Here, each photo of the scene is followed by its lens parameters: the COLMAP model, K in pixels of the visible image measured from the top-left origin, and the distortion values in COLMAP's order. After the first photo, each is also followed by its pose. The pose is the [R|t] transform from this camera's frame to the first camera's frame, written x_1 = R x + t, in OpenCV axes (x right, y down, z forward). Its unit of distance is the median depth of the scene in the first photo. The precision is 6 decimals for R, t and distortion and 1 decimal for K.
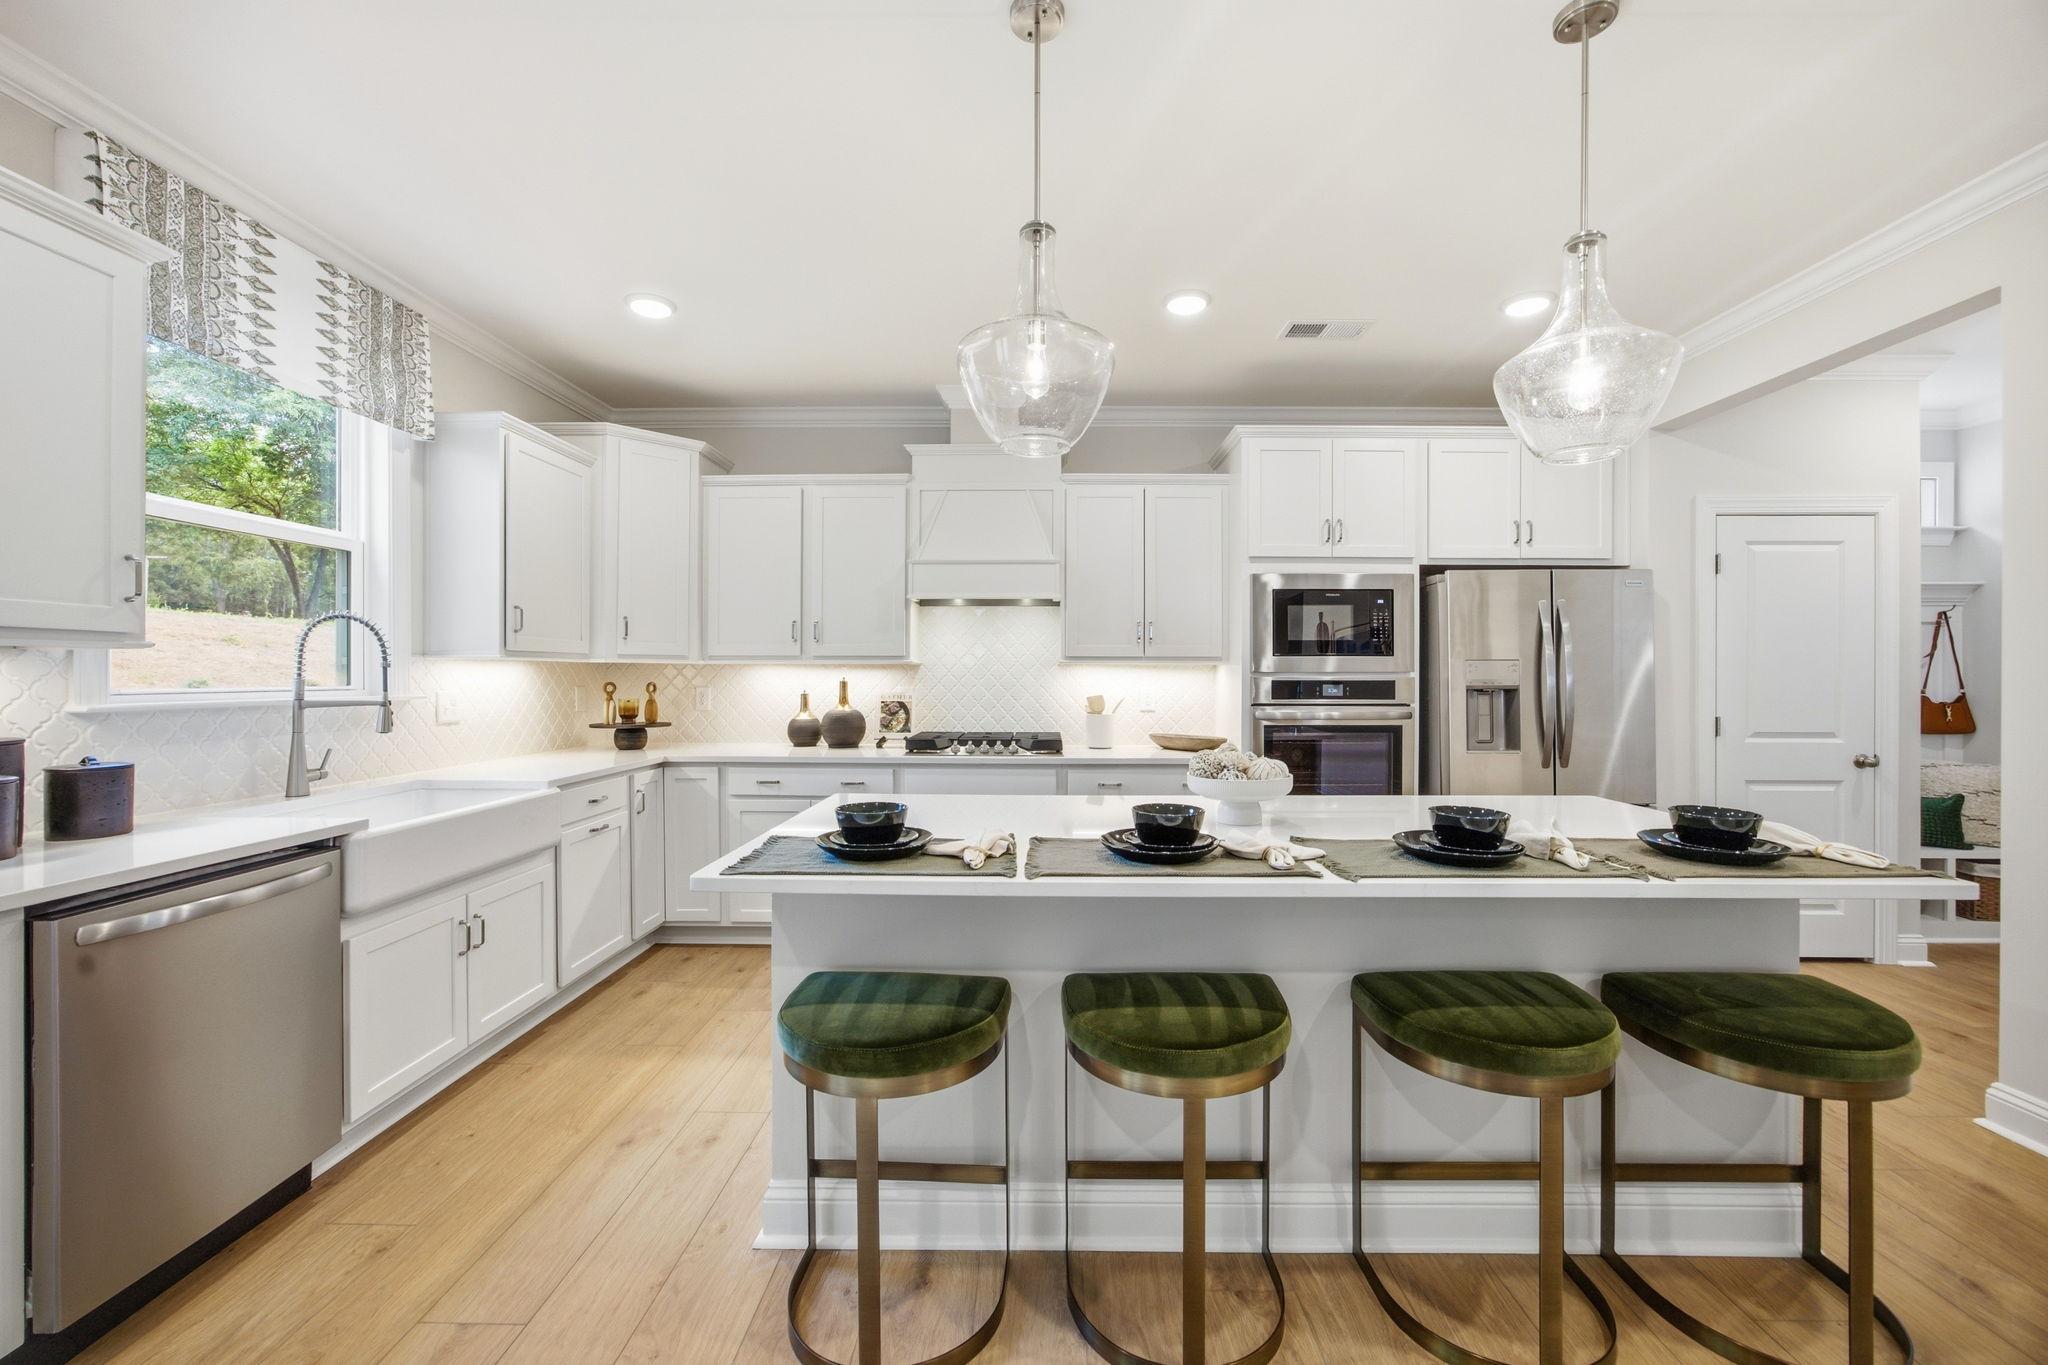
lens RADIAL K [[809.1, 0, 1035.1], [0, 809.1, 676.5], [0, 0, 1]] dist [-0.020139, 0.006326]
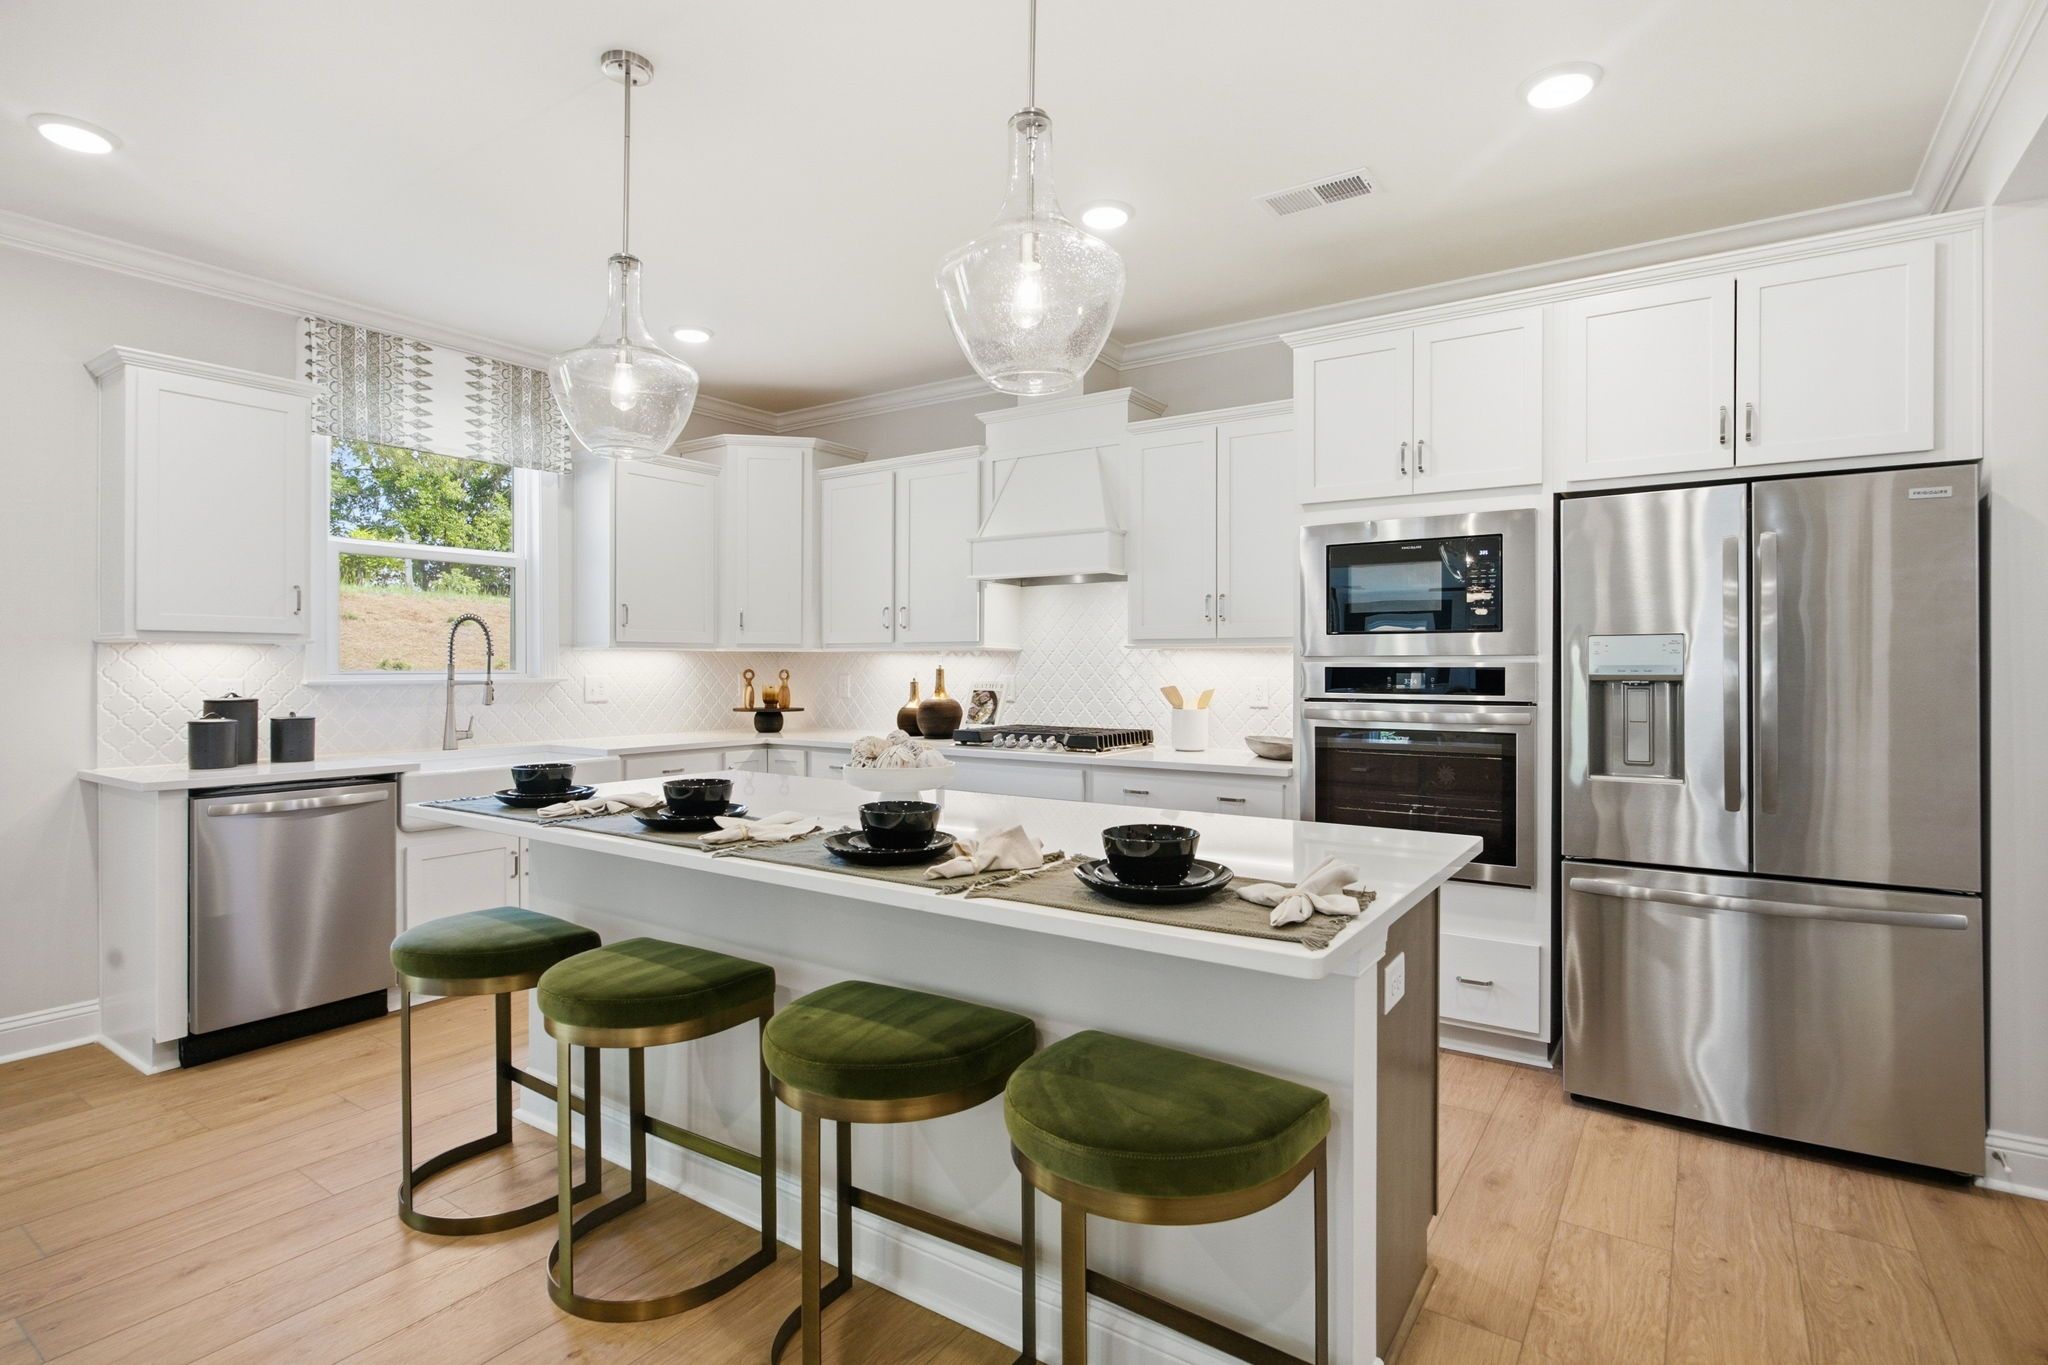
lens RADIAL K [[1025.4, 0, 1025.3], [0, 1025.4, 669.2], [0, 0, 1]] dist [-0.014552, 0.005851]
pose [[0.830493, 0.000802, -0.557028, 0.591469], [-0.001337, 0.999999, -0.000554, 0.007287], [0.557027, 0.001205, 0.830493, 0.059637]]
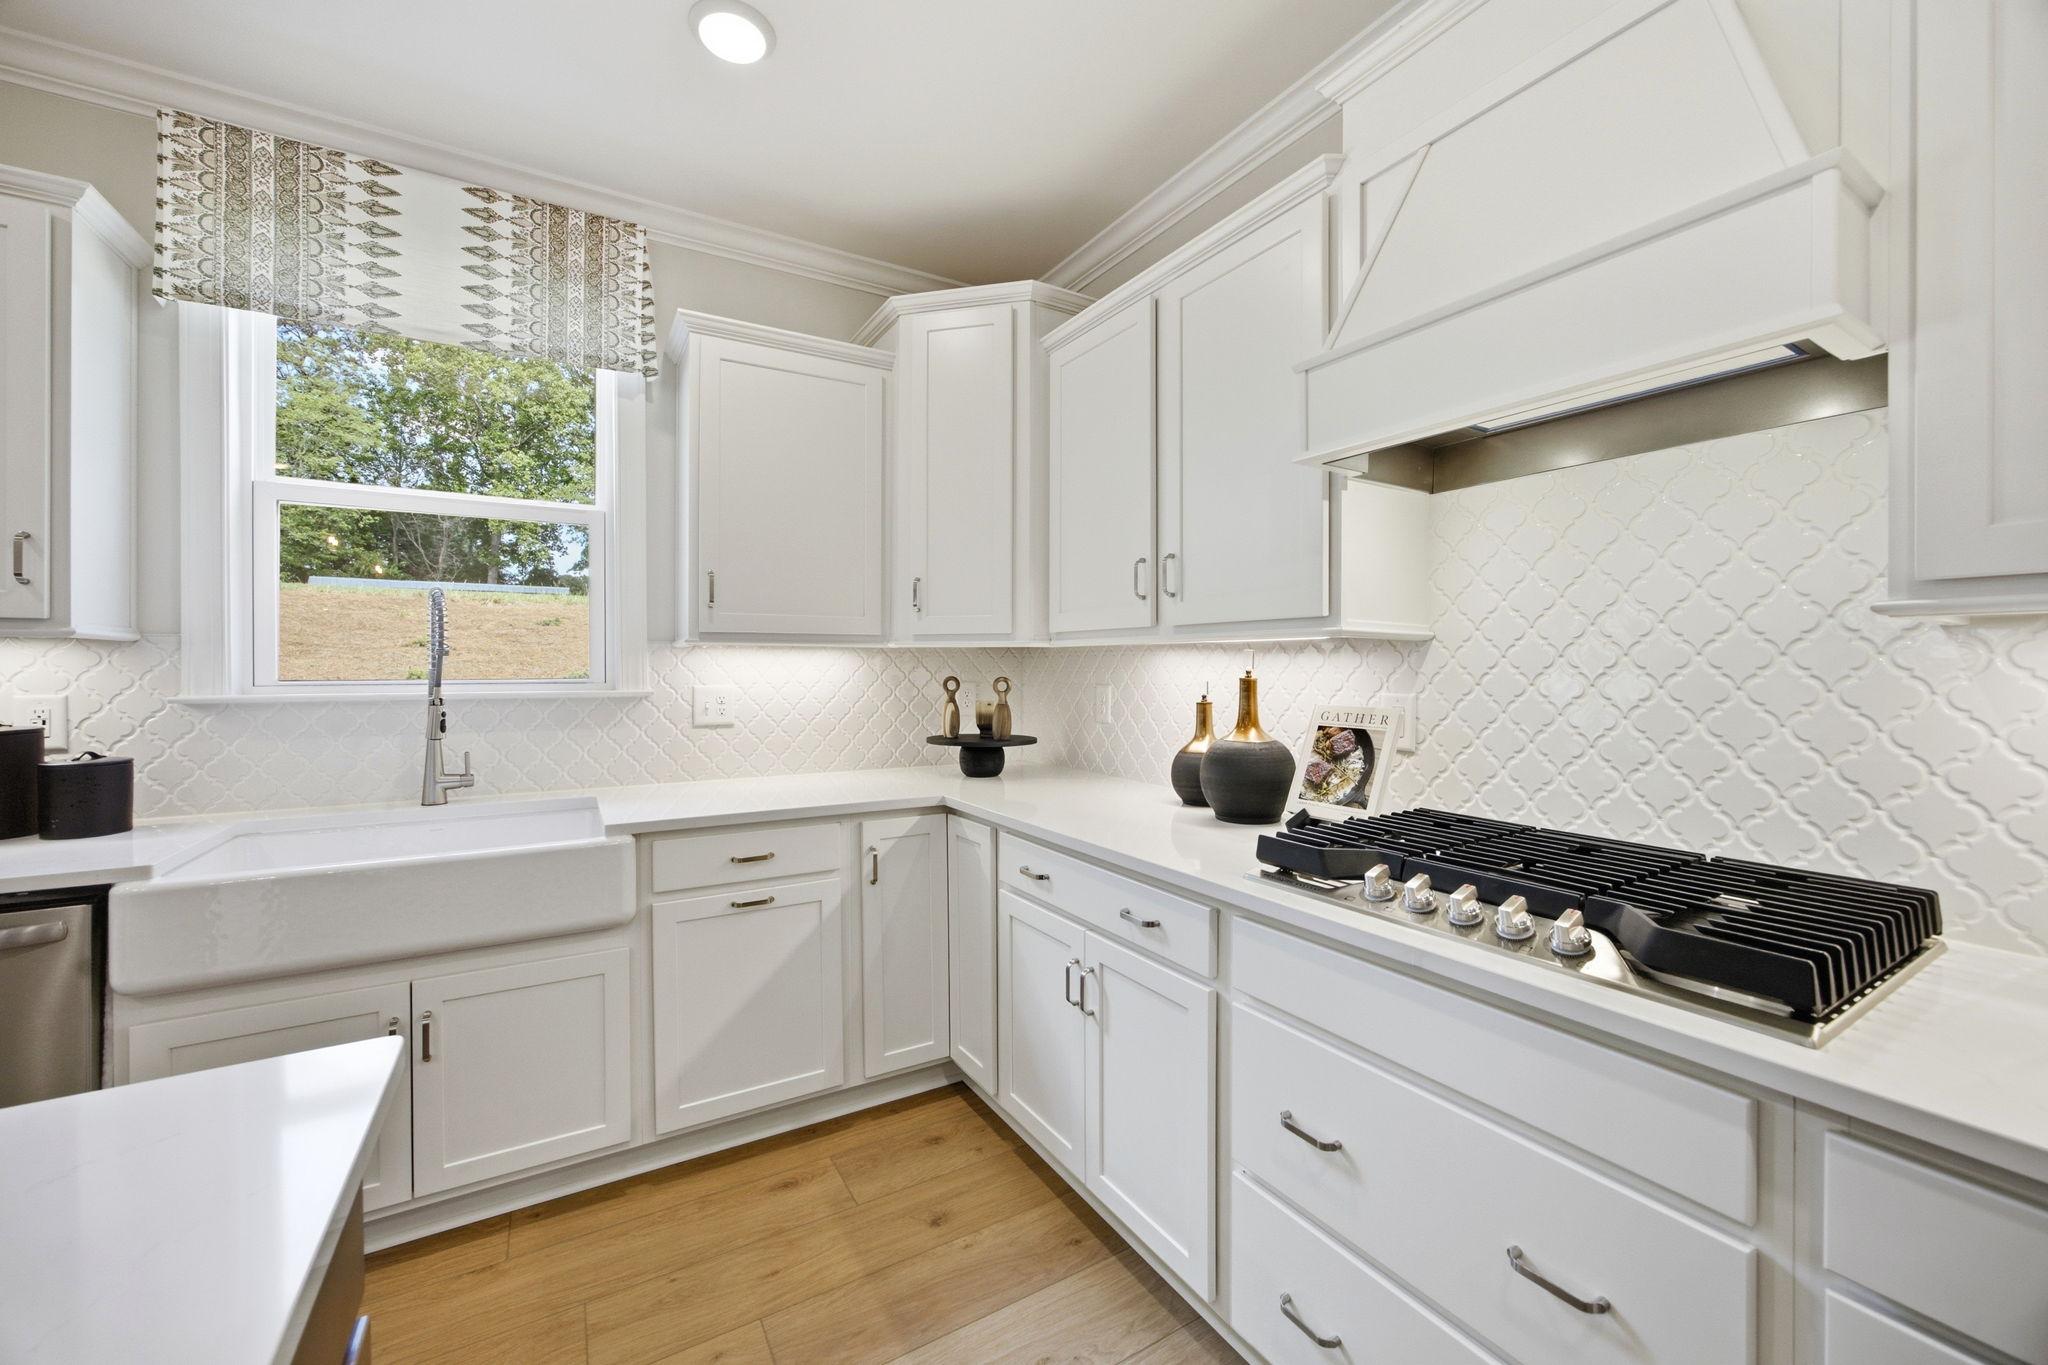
lens RADIAL K [[809.1, 0, 1024.6], [0, 809.1, 667.6], [0, 0, 1]] dist [-0.020139, 0.006326]
pose [[0.521318, -0.000120, -0.853363, 0.108963], [-0.002007, 0.999997, -0.001367, 0.000256], [0.853360, 0.002425, 0.521316, 0.733614]]
